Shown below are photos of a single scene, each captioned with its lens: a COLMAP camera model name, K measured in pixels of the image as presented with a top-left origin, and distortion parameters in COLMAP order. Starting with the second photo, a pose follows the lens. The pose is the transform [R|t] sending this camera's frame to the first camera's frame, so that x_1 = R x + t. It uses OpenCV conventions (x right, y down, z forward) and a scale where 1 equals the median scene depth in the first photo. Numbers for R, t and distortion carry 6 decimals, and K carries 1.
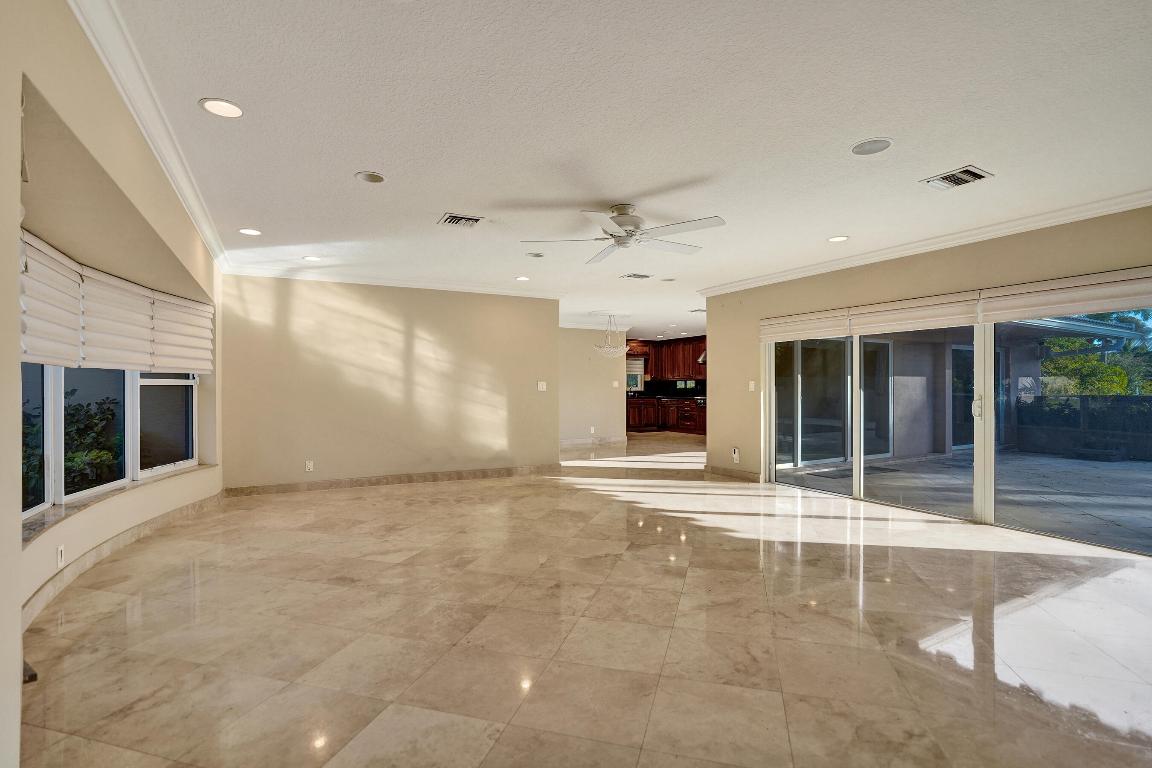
lens RADIAL K [[543.4, 0, 571.6], [0, 543.4, 389.3], [0, 0, 1]] dist [-0.017599, 0.003271]
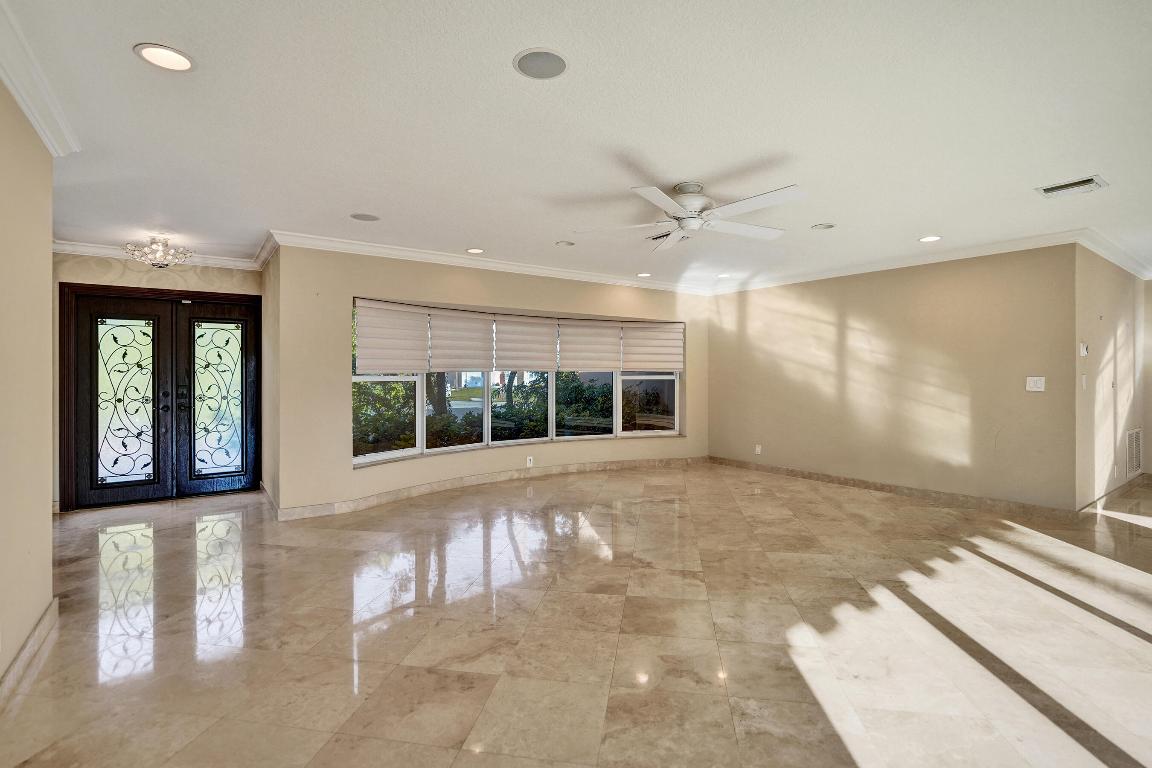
lens RADIAL K [[543.4, 0, 566.5], [0, 543.4, 380.0], [0, 0, 1]] dist [-0.017599, 0.003271]
pose [[0.141367, 0.013506, -0.989865, 0.587583], [-0.001451, 0.999909, 0.013436, -0.020943], [0.989956, -0.000463, 0.141374, 0.421832]]
